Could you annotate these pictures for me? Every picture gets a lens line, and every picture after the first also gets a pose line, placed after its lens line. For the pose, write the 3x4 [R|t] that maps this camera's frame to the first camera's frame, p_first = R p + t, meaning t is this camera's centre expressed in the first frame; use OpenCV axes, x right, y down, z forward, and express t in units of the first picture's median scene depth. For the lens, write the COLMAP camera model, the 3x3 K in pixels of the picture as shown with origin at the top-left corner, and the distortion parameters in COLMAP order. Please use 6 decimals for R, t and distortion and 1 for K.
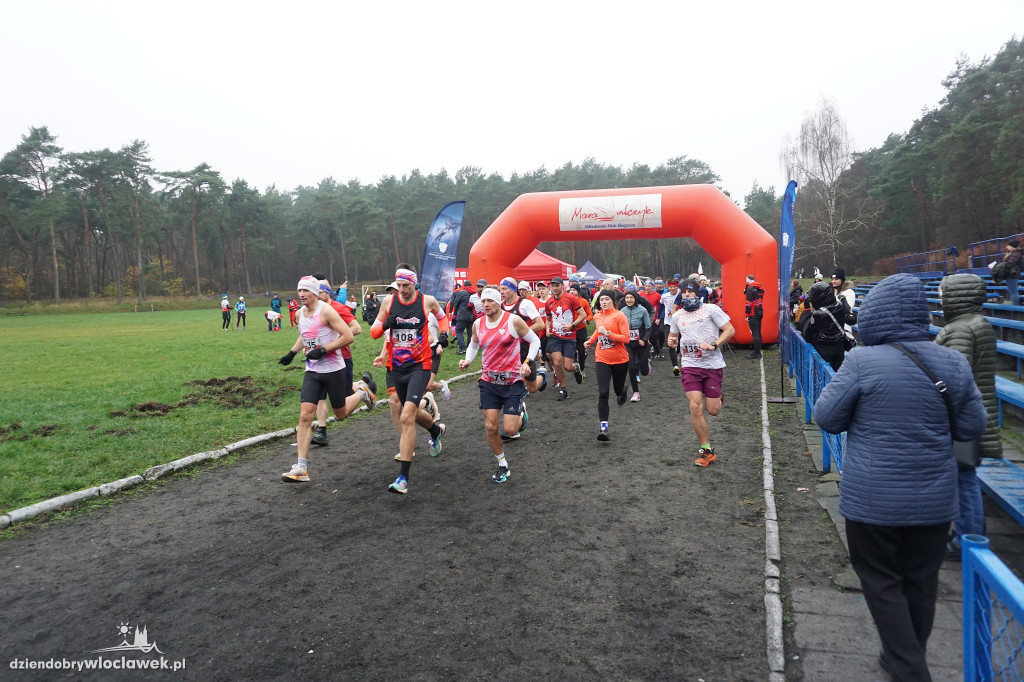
lens RADIAL K [[1206.6, 0, 512.0], [0, 1206.6, 341.0], [0, 0, 1]] dist [0.015111, 0.004804]
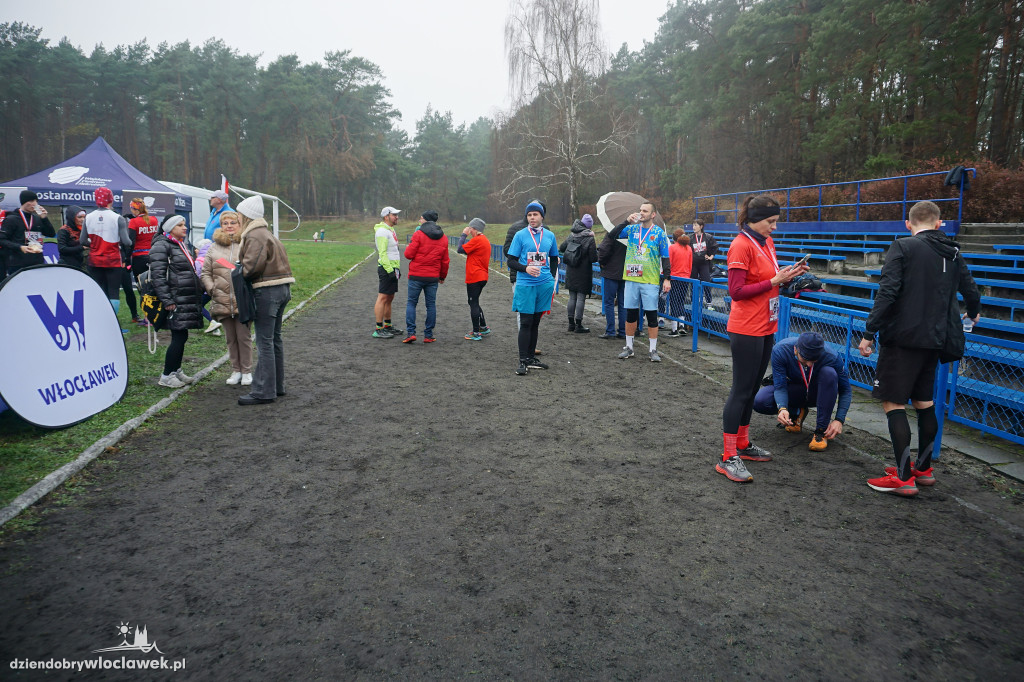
lens RADIAL K [[1206.6, 0, 512.0], [0, 1206.6, 341.0], [0, 0, 1]] dist [0.015111, 0.004804]
pose [[0.957630, 0.028150, 0.286622, 0.032416], [-0.042038, 0.998215, 0.042416, -0.011261], [-0.284916, -0.052668, 0.957104, 0.257392]]
